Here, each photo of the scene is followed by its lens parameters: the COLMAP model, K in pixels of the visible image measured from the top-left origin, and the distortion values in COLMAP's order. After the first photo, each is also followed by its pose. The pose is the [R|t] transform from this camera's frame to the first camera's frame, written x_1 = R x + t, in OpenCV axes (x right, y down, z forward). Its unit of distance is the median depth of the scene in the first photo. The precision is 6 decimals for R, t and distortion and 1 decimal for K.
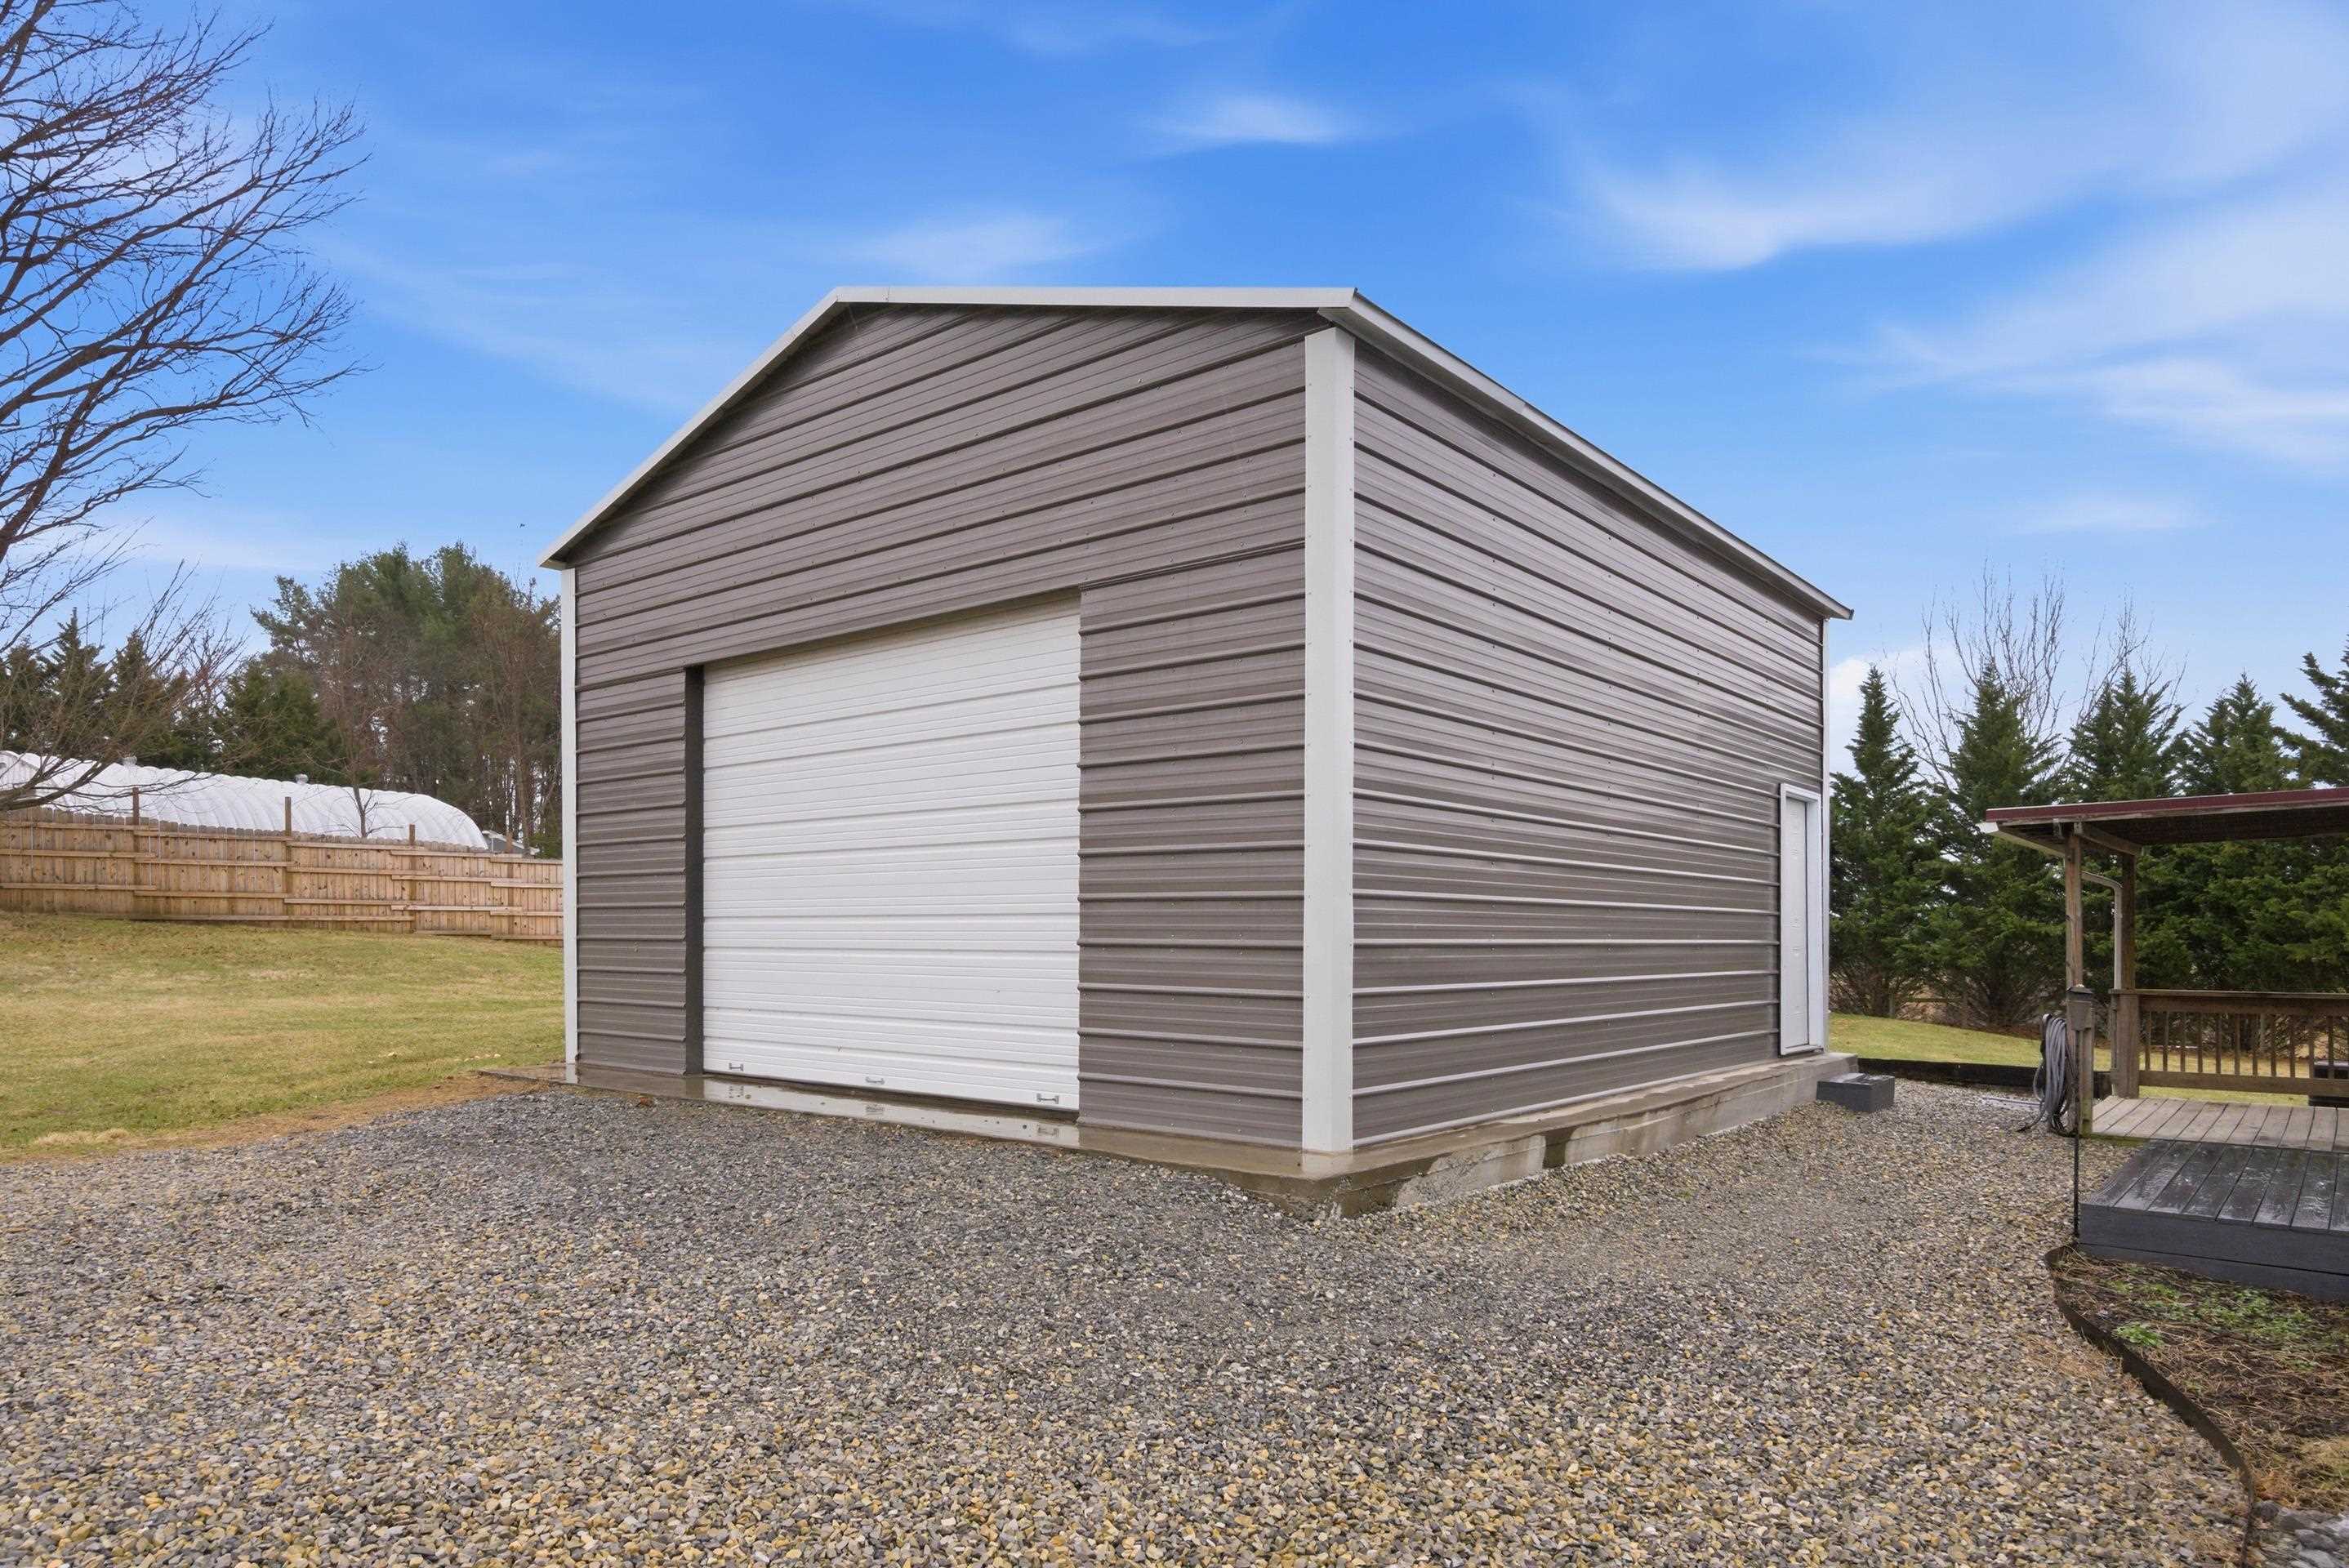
lens RADIAL K [[1454.4, 0, 1149.3], [0, 1454.4, 939.2], [0, 0, 1]] dist [-0.005769, -0.000234]
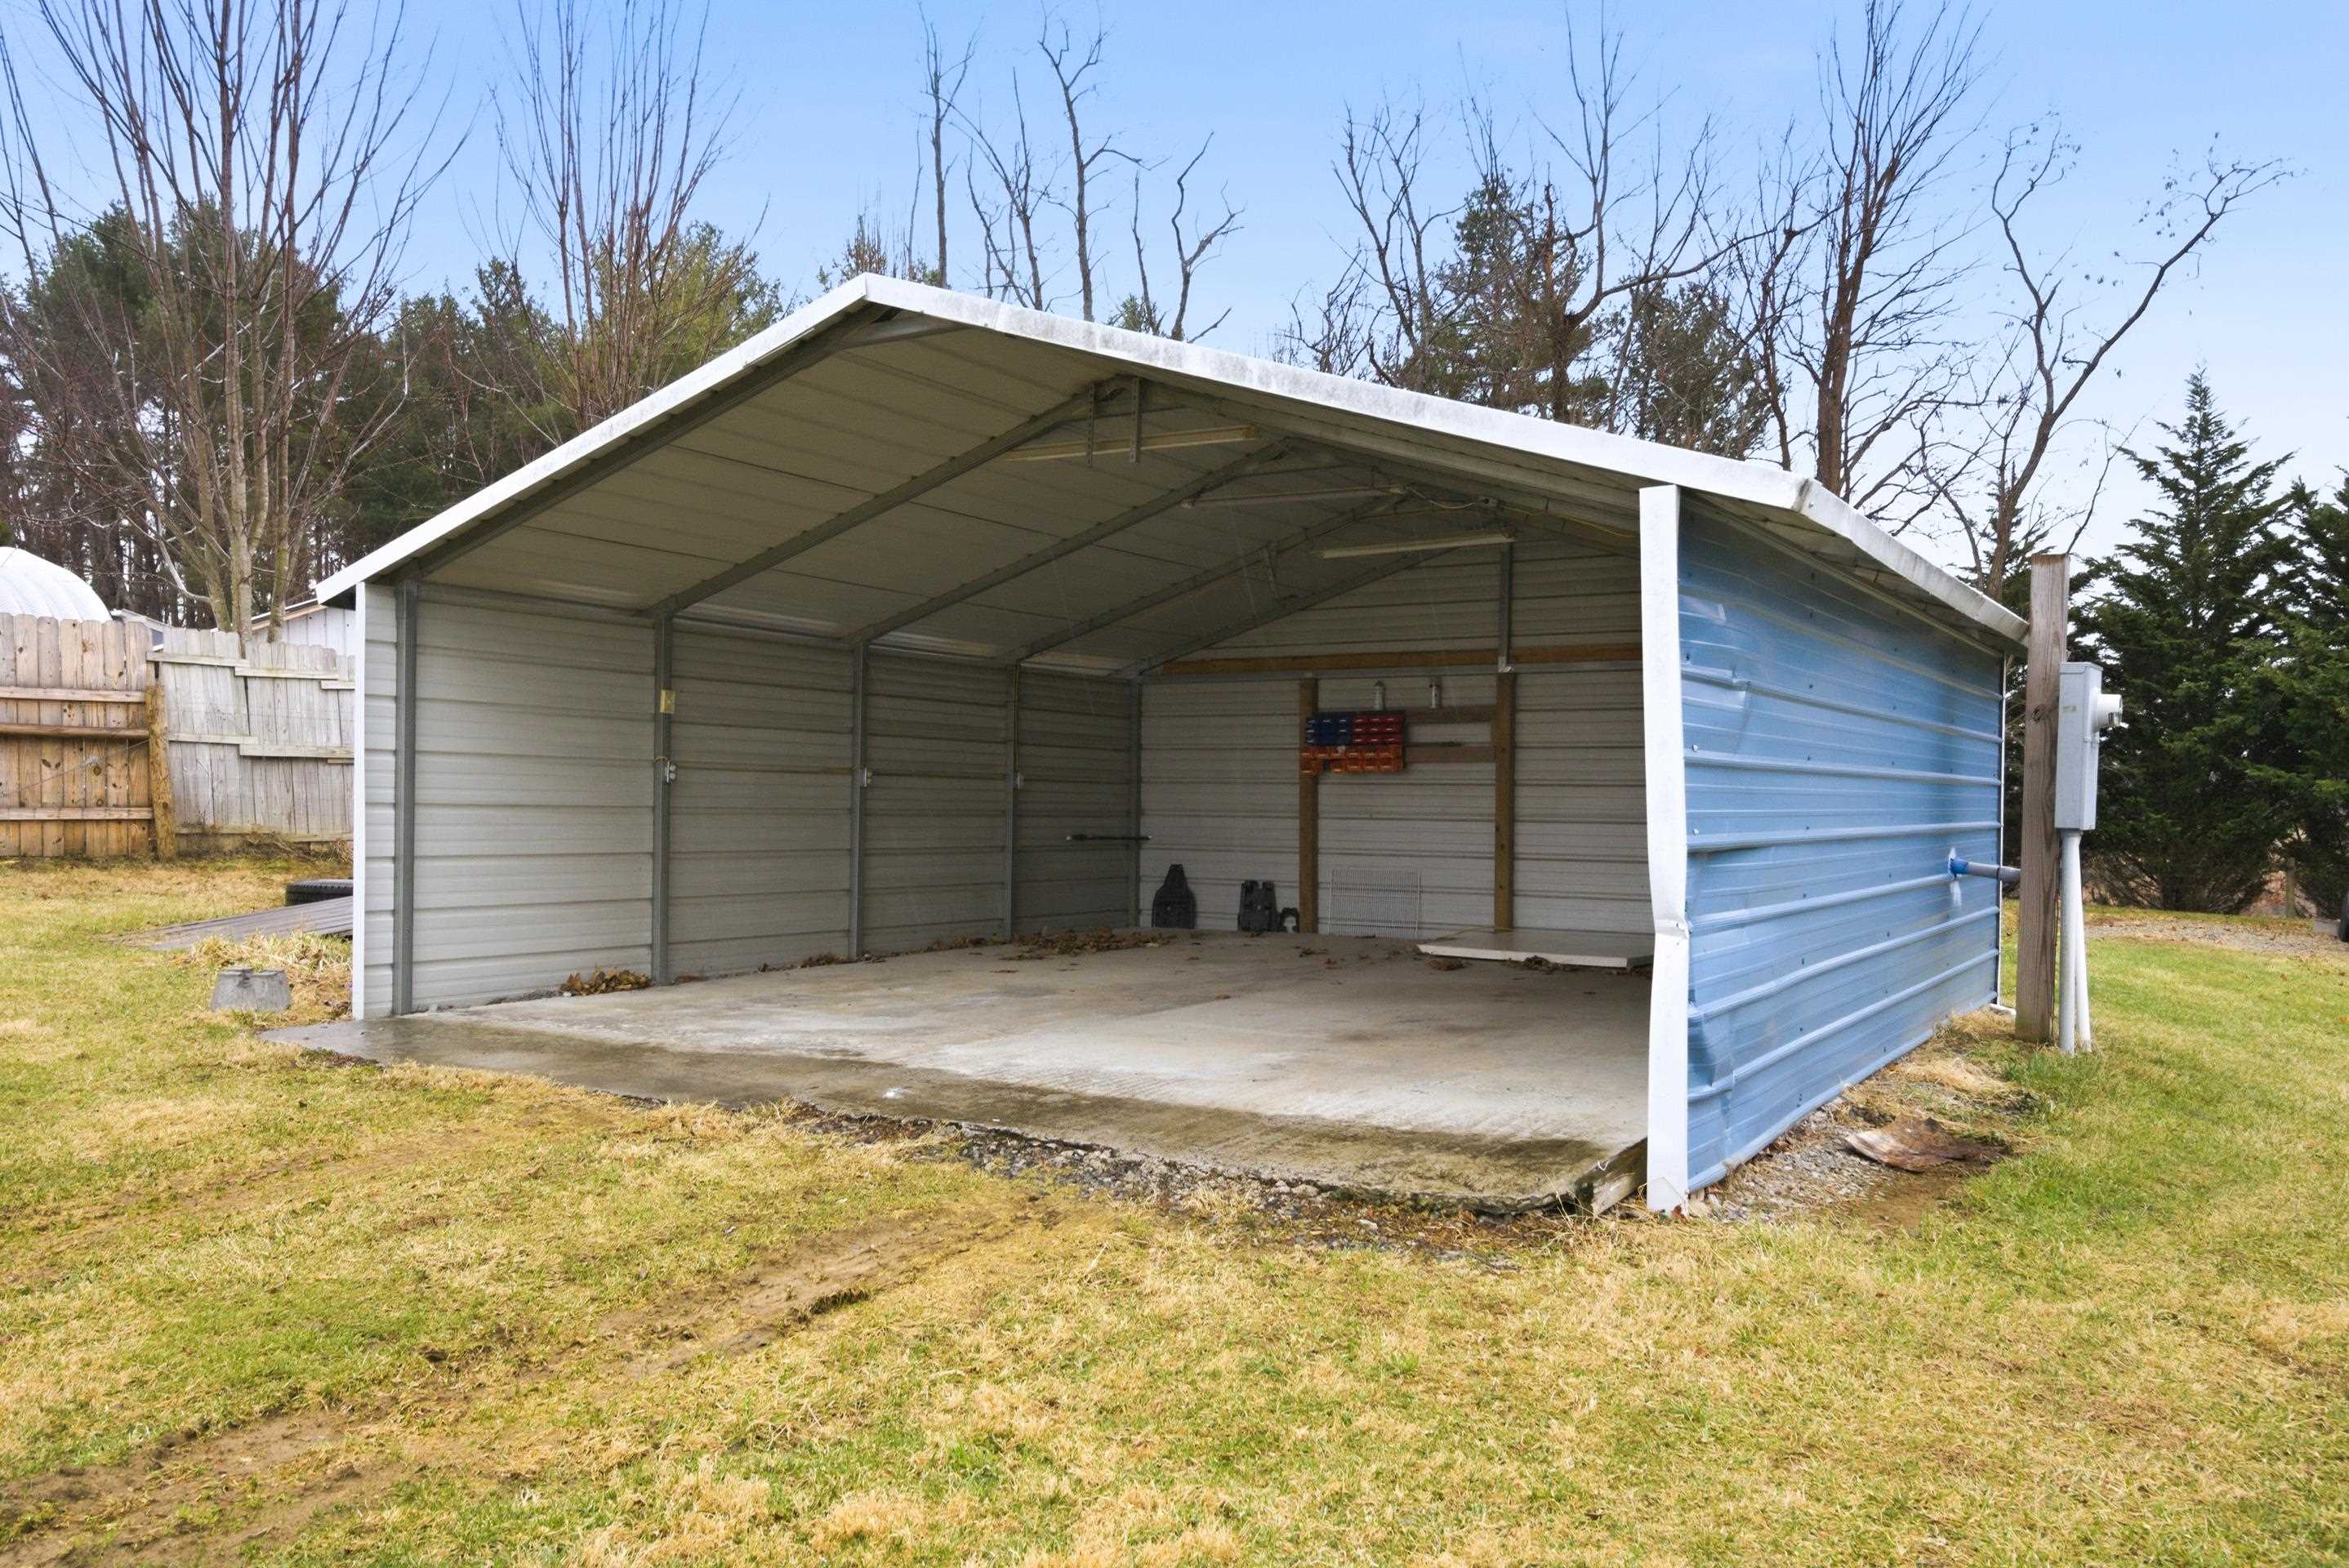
lens RADIAL K [[1803.9, 0, 1171.1], [0, 1803.9, 809.4], [0, 0, 1]] dist [0.040200, -0.012474]
pose [[0.999327, -0.008187, -0.035760, -0.060904], [0.008616, 0.999892, 0.011868, -0.006757], [0.035659, -0.012168, 0.999290, 0.640302]]
